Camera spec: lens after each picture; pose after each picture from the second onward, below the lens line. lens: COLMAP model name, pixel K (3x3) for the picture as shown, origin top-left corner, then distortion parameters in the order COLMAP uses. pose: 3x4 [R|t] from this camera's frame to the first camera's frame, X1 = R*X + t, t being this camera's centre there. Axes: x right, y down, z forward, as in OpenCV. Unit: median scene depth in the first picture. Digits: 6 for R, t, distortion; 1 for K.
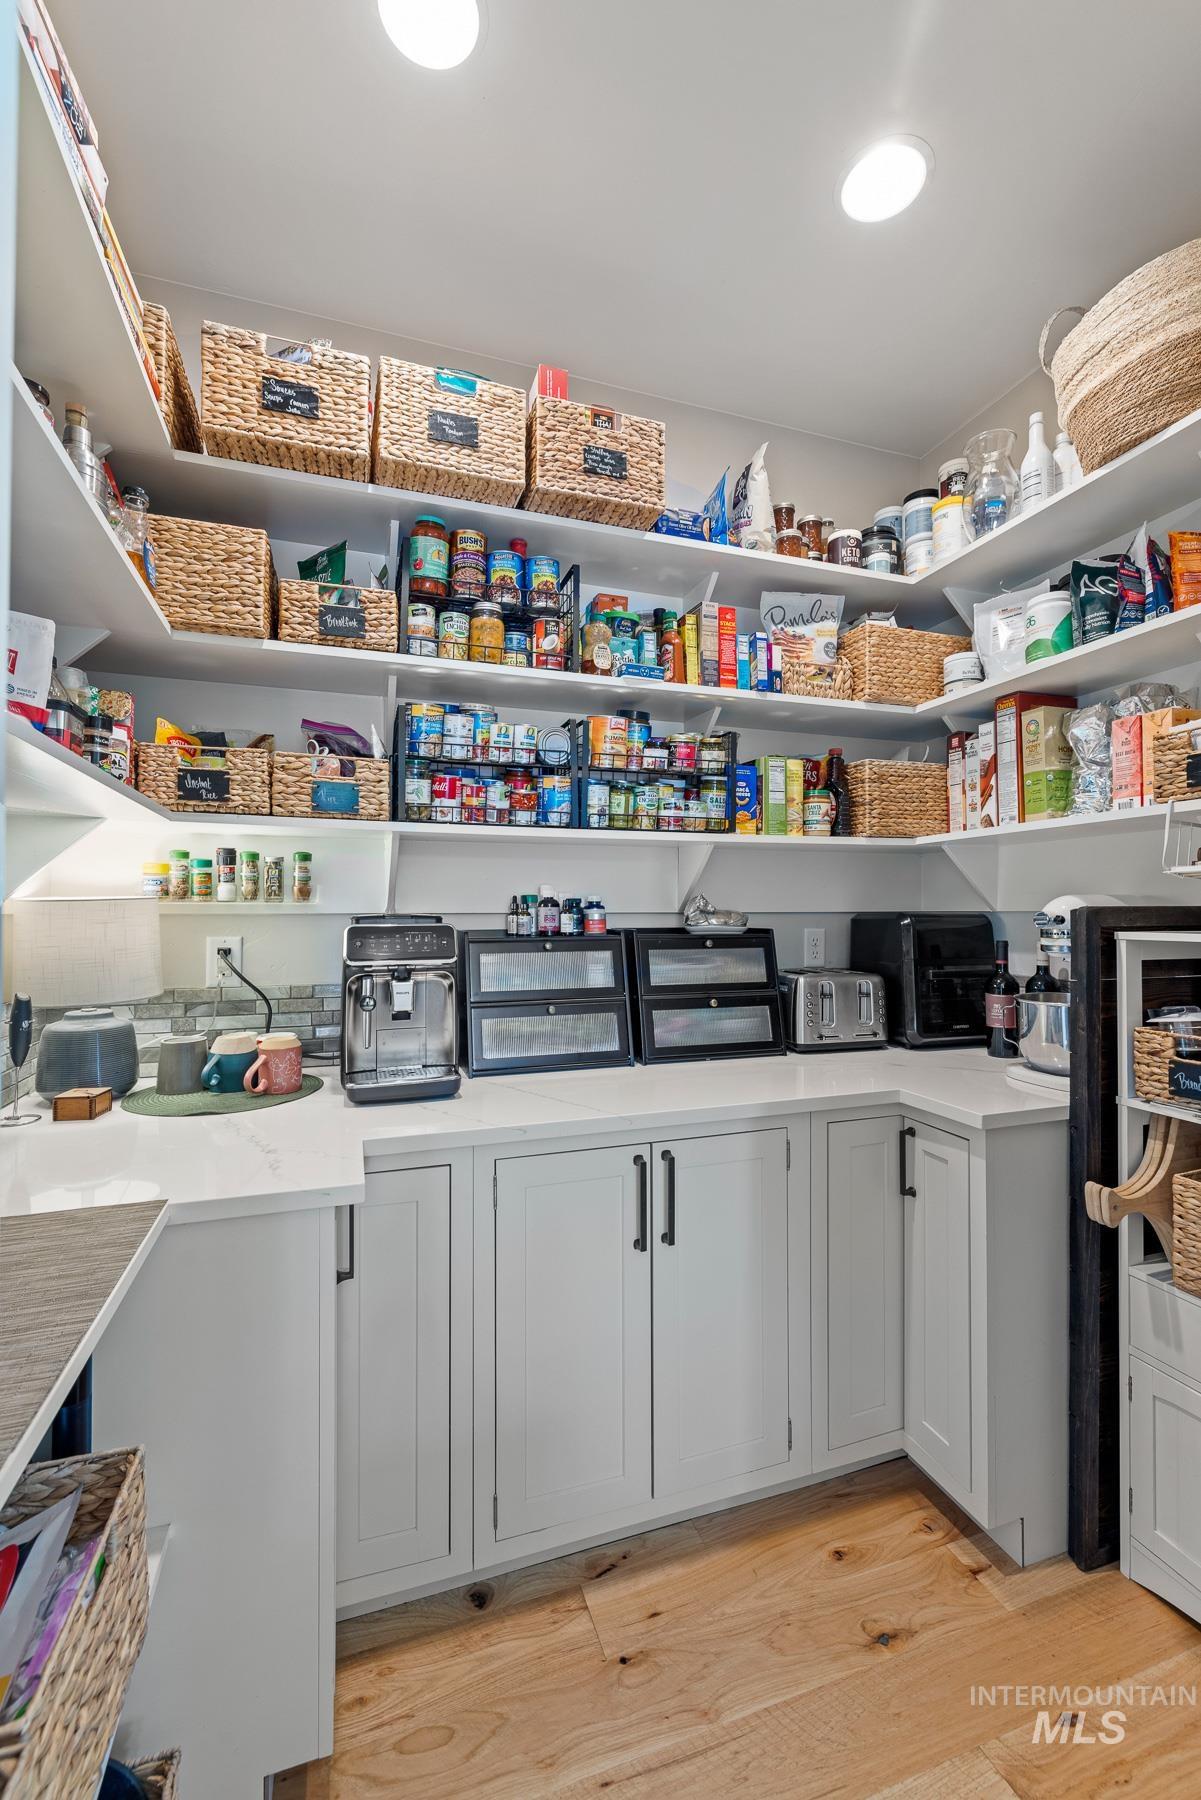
lens RADIAL K [[757.0, 0, 600.5], [0, 757.0, 900.0], [0, 0, 1]] dist [-0.000392, -0.000206]
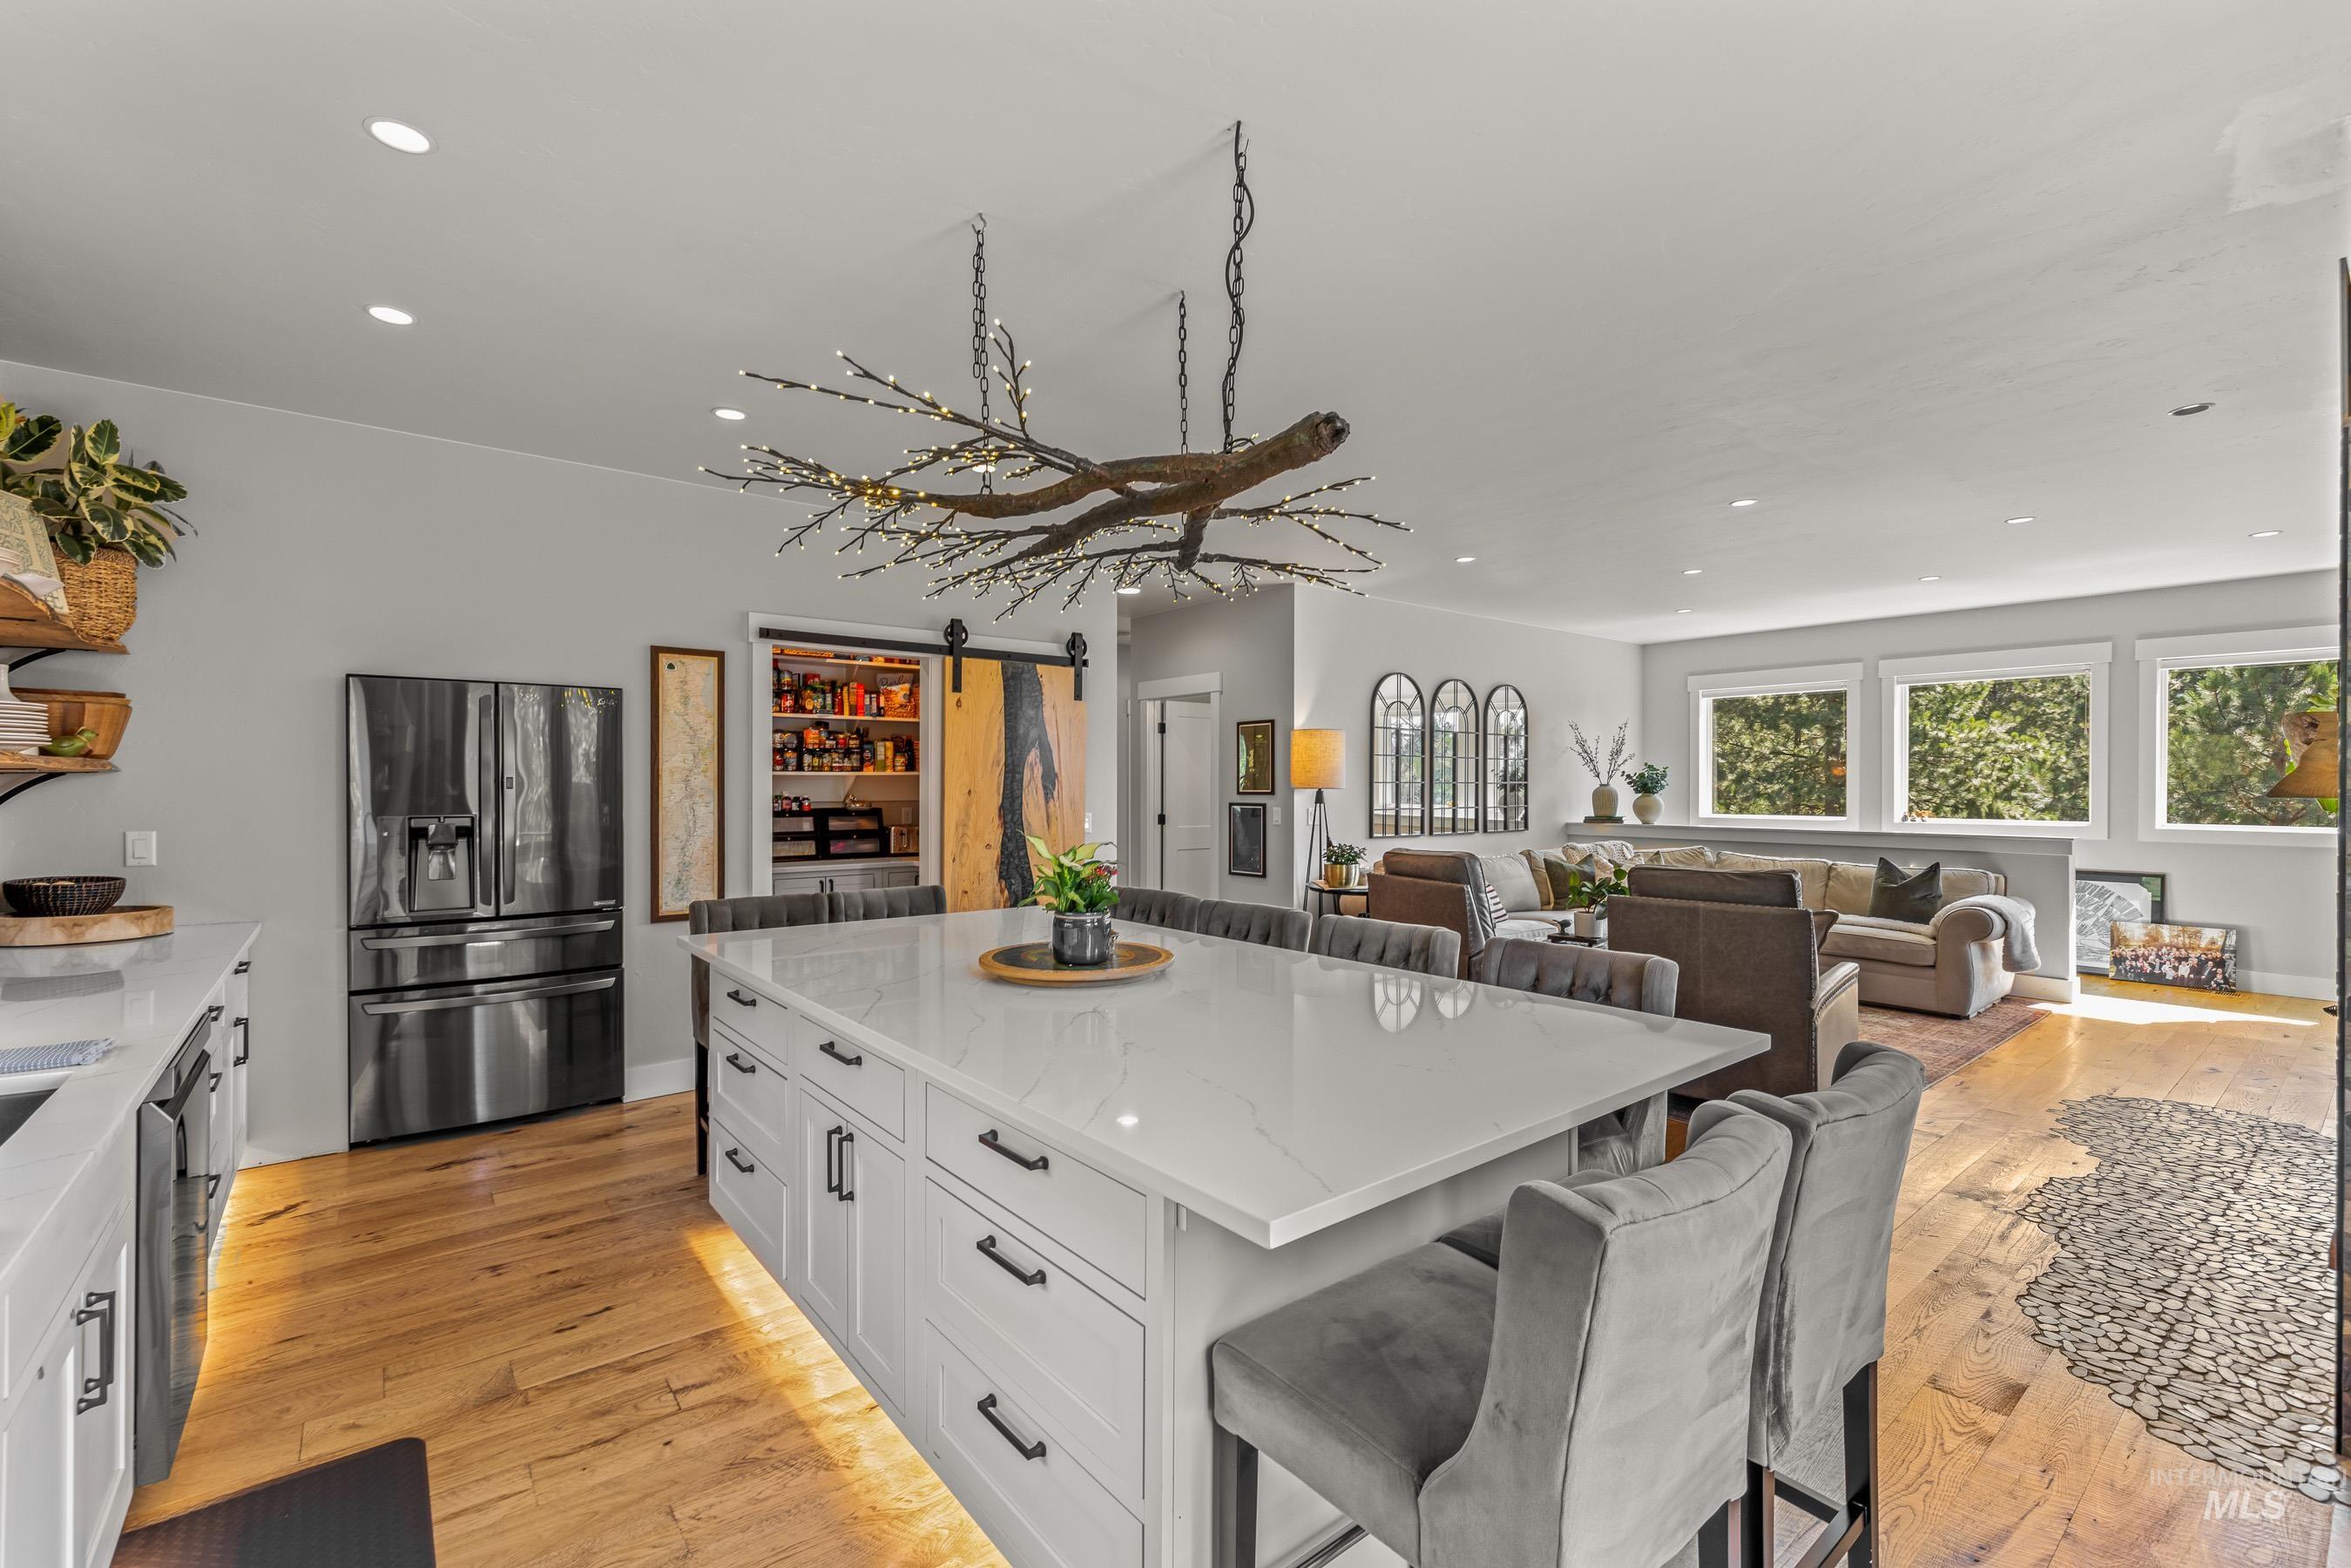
lens RADIAL K [[1004.3, 0, 1170.5], [0, 1004.3, 789.0], [0, 0, 1]] dist [0.000015, 0.000540]
pose [[0.938567, 0.001905, 0.345091, -0.022881], [-0.008249, 0.999823, 0.016915, -0.099153], [-0.344998, -0.018723, 0.938417, -2.705068]]
